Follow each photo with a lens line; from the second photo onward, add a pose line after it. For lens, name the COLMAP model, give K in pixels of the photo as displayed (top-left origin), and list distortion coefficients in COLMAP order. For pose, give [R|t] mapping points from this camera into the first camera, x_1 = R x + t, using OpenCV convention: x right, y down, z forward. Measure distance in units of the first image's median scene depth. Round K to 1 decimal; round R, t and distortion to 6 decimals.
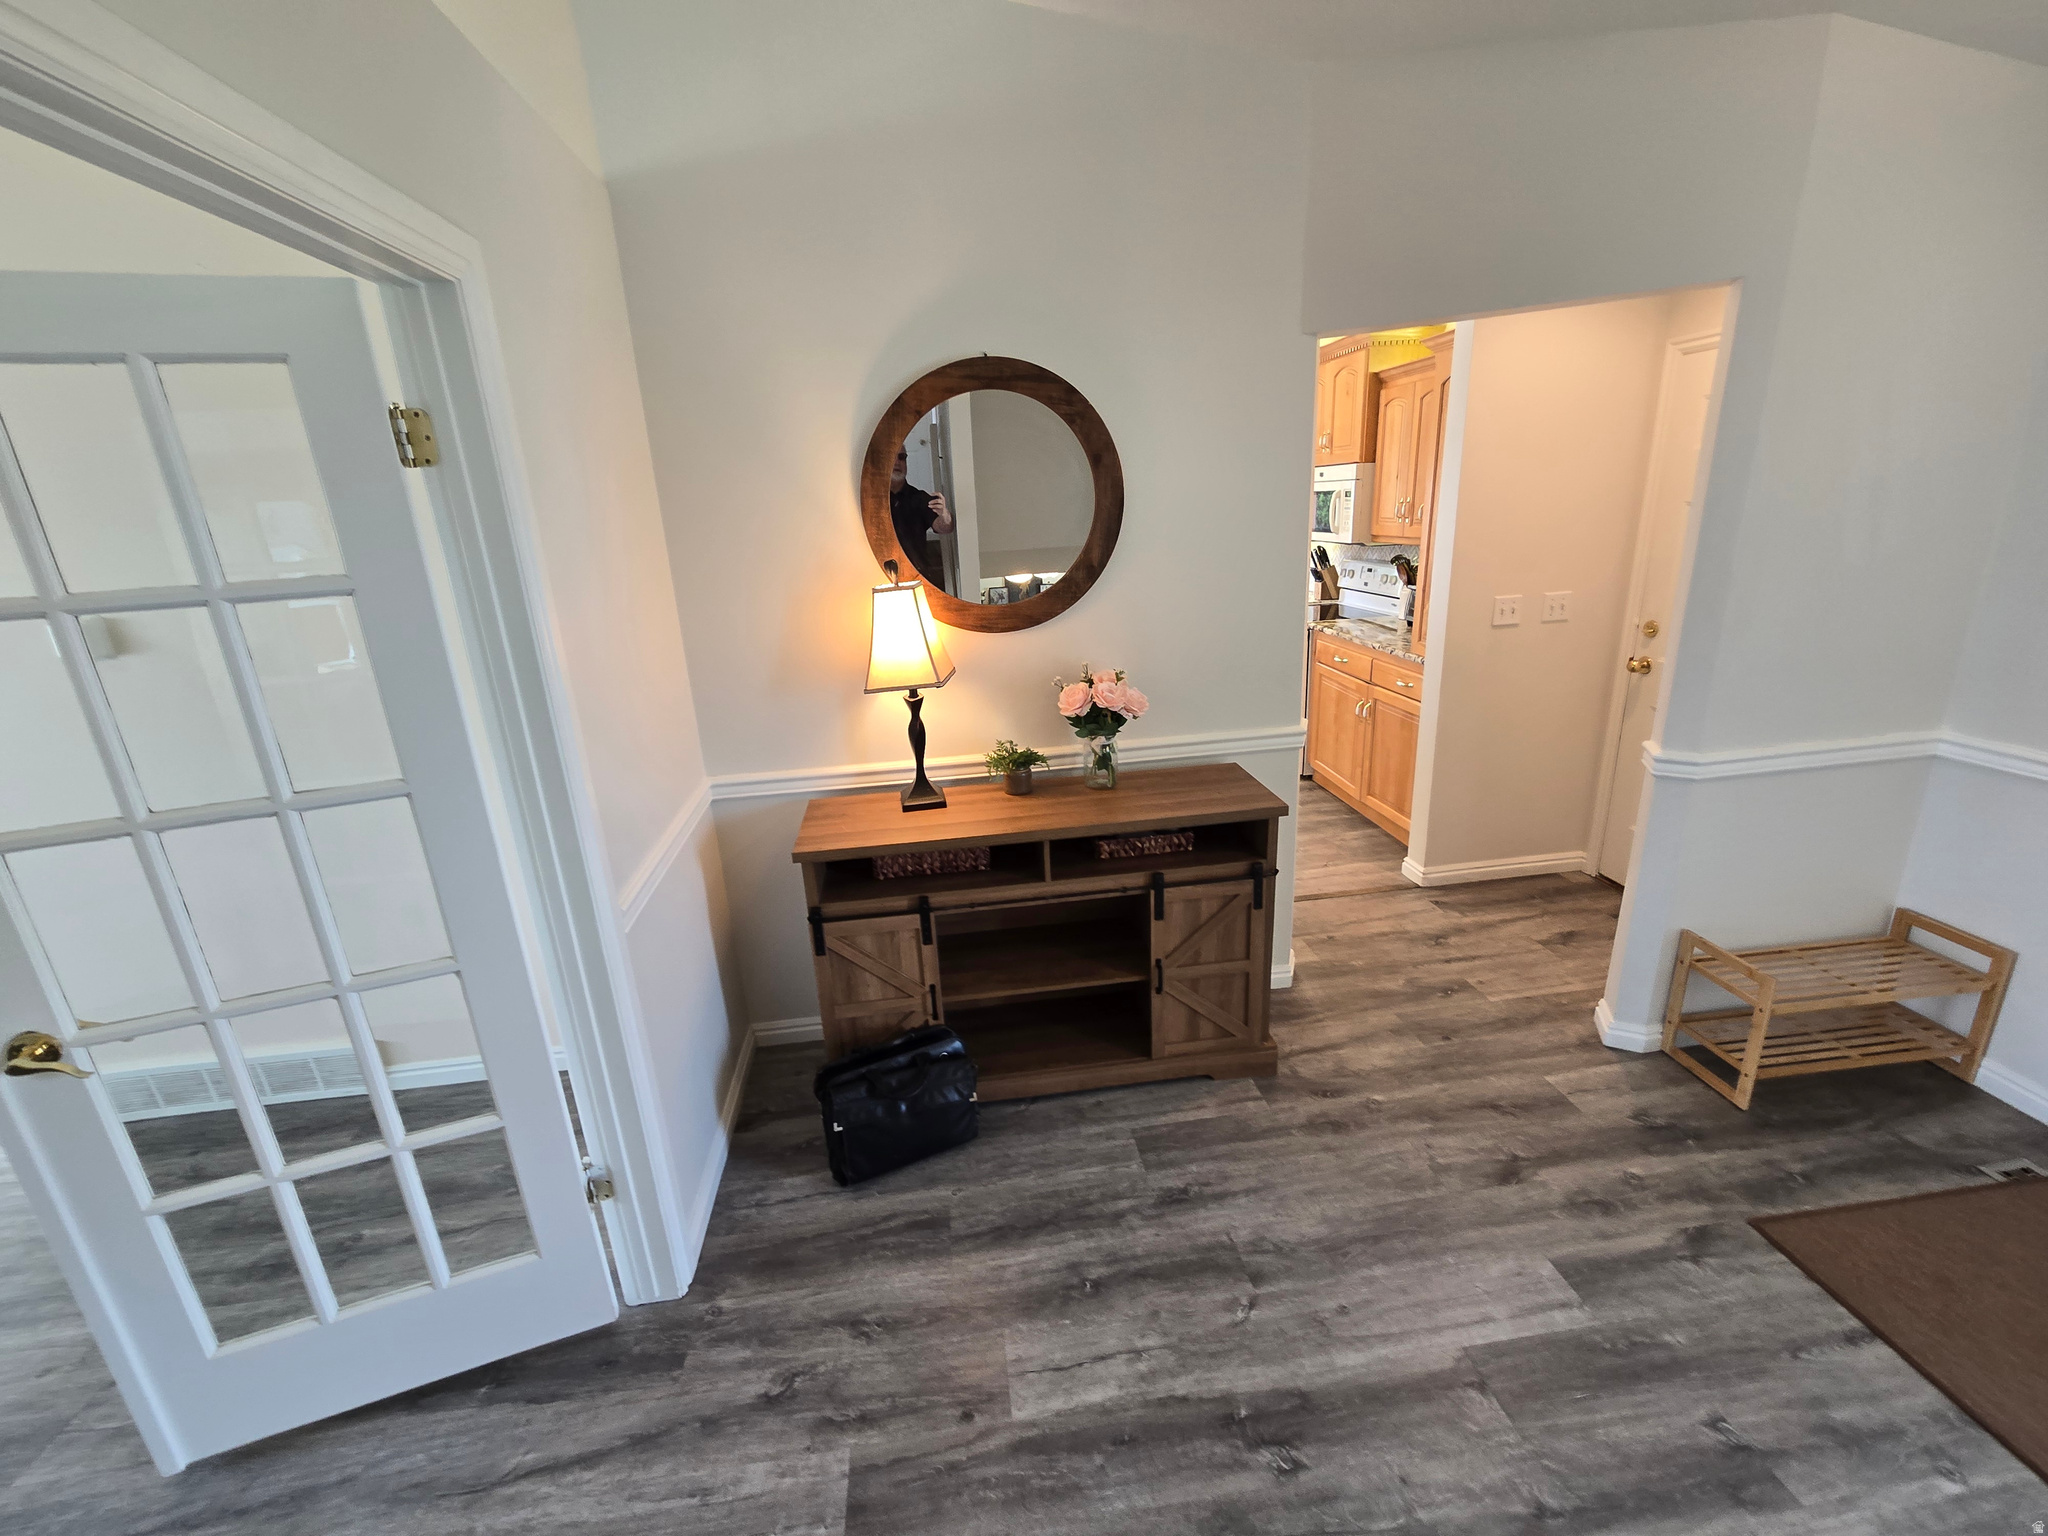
lens RADIAL K [[842.2, 0, 1014.7], [0, 842.2, 760.6], [0, 0, 1]] dist [-0.000155, -0.000301]
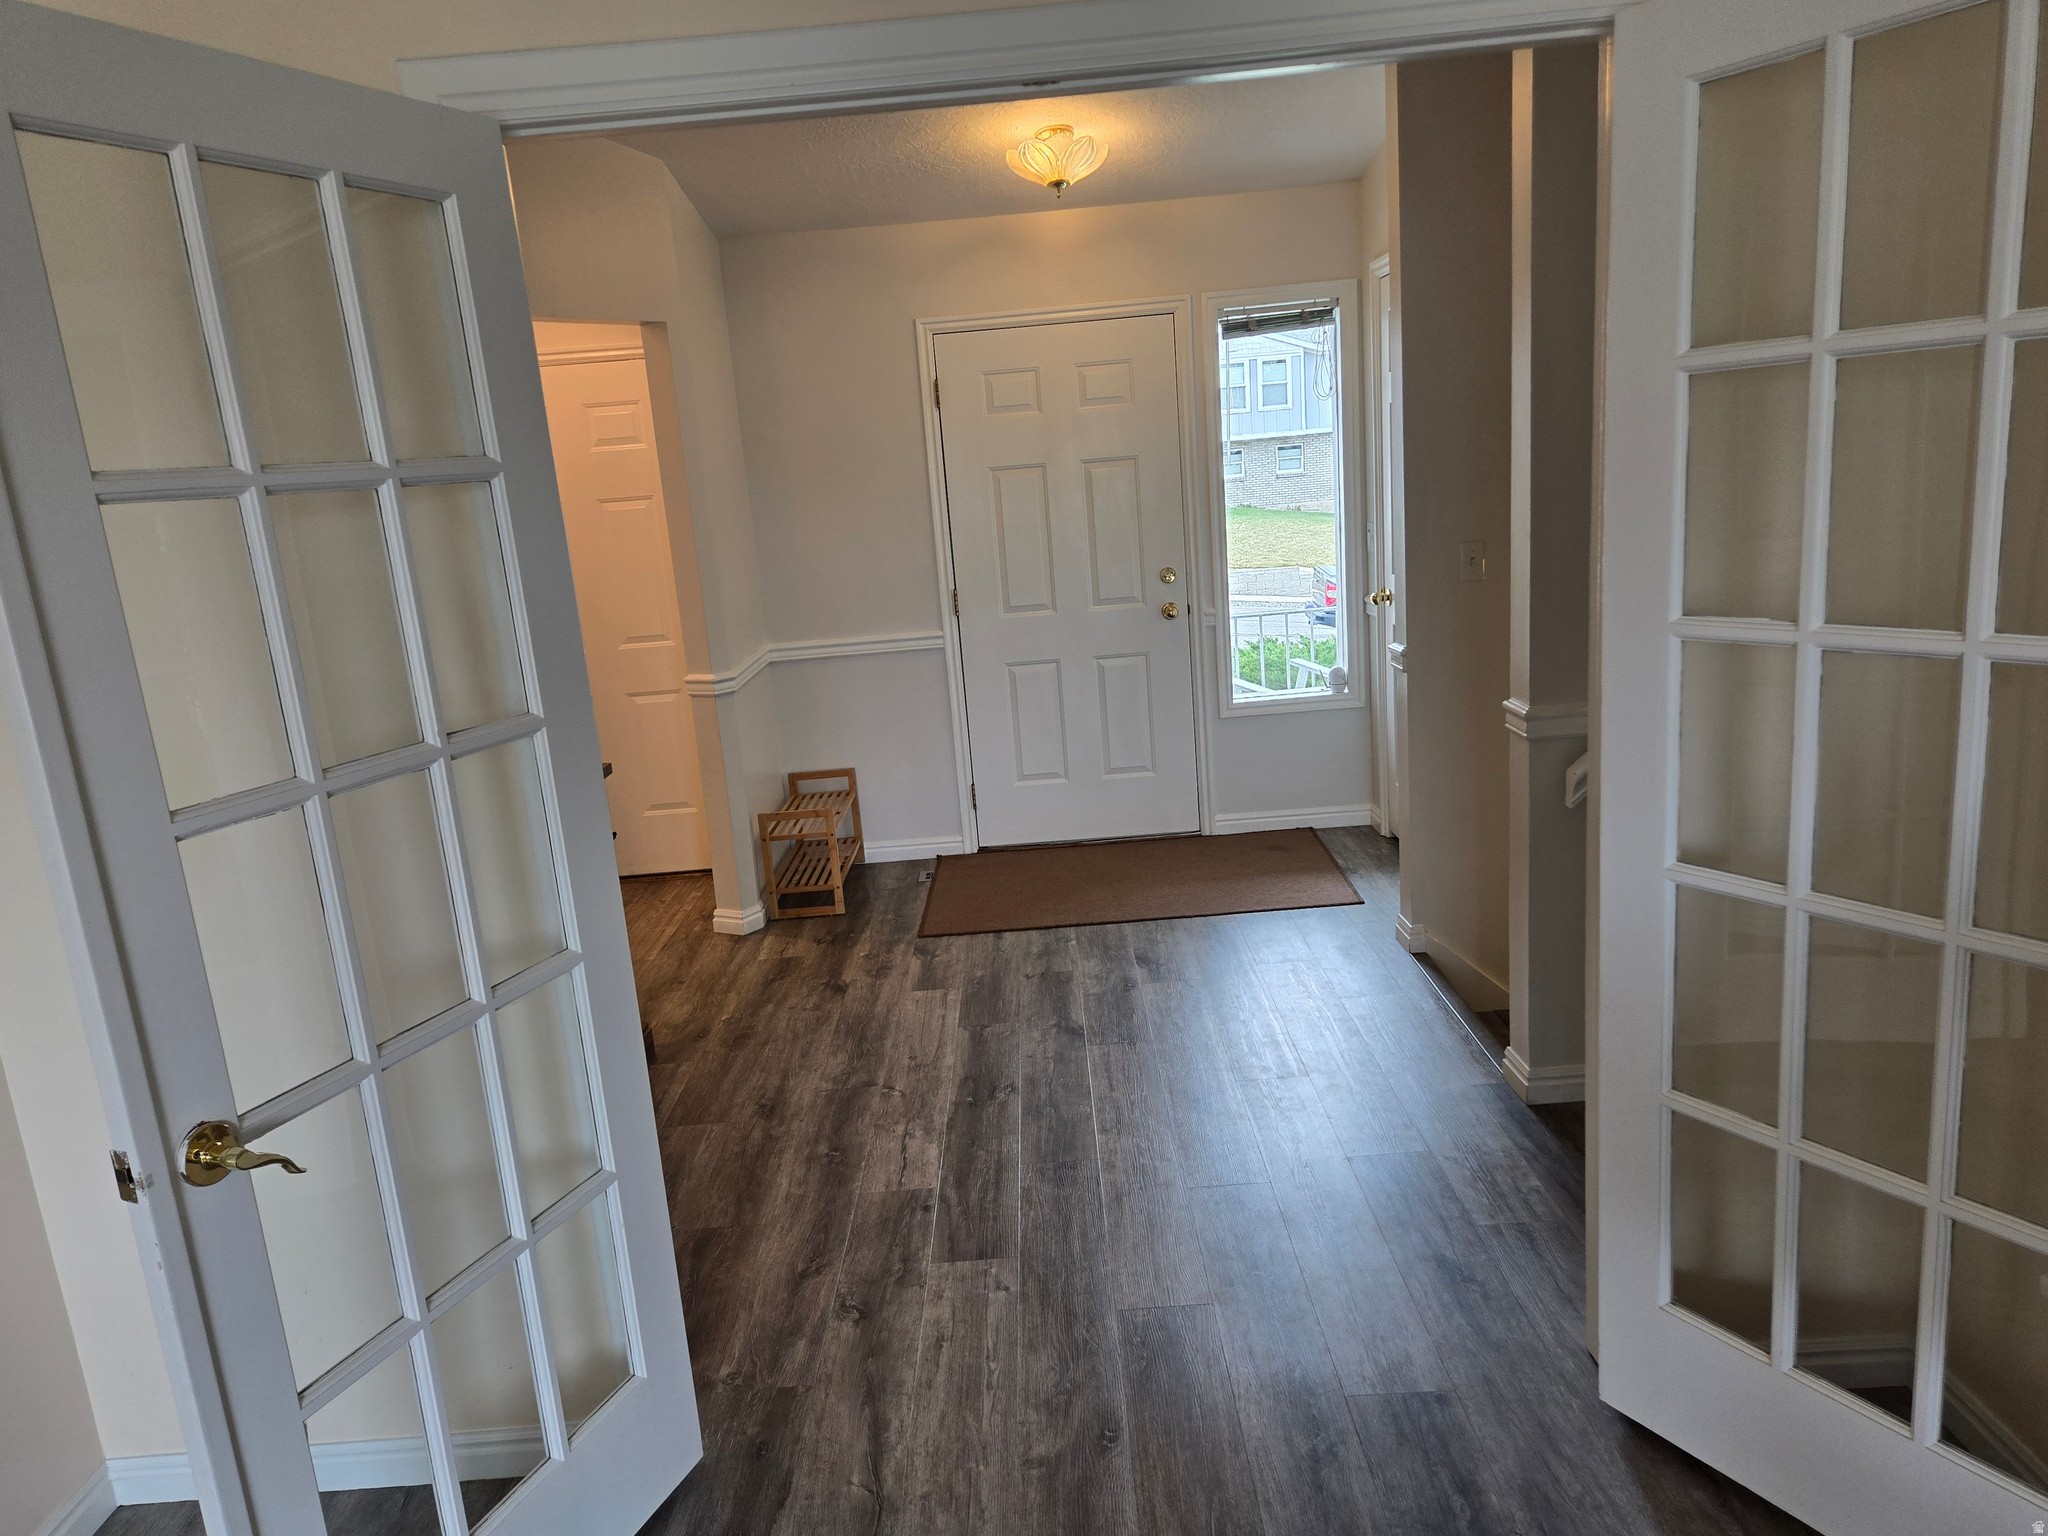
lens RADIAL K [[1411.4, 0, 1023.4], [0, 1411.4, 773.6], [0, 0, 1]] dist [0.032365, -0.013061]
pose [[0.124614, -0.170671, 0.977416, -1.518781], [0.365276, 0.923801, 0.114739, 0.063291], [-0.922521, 0.342729, 0.177461, 0.294557]]
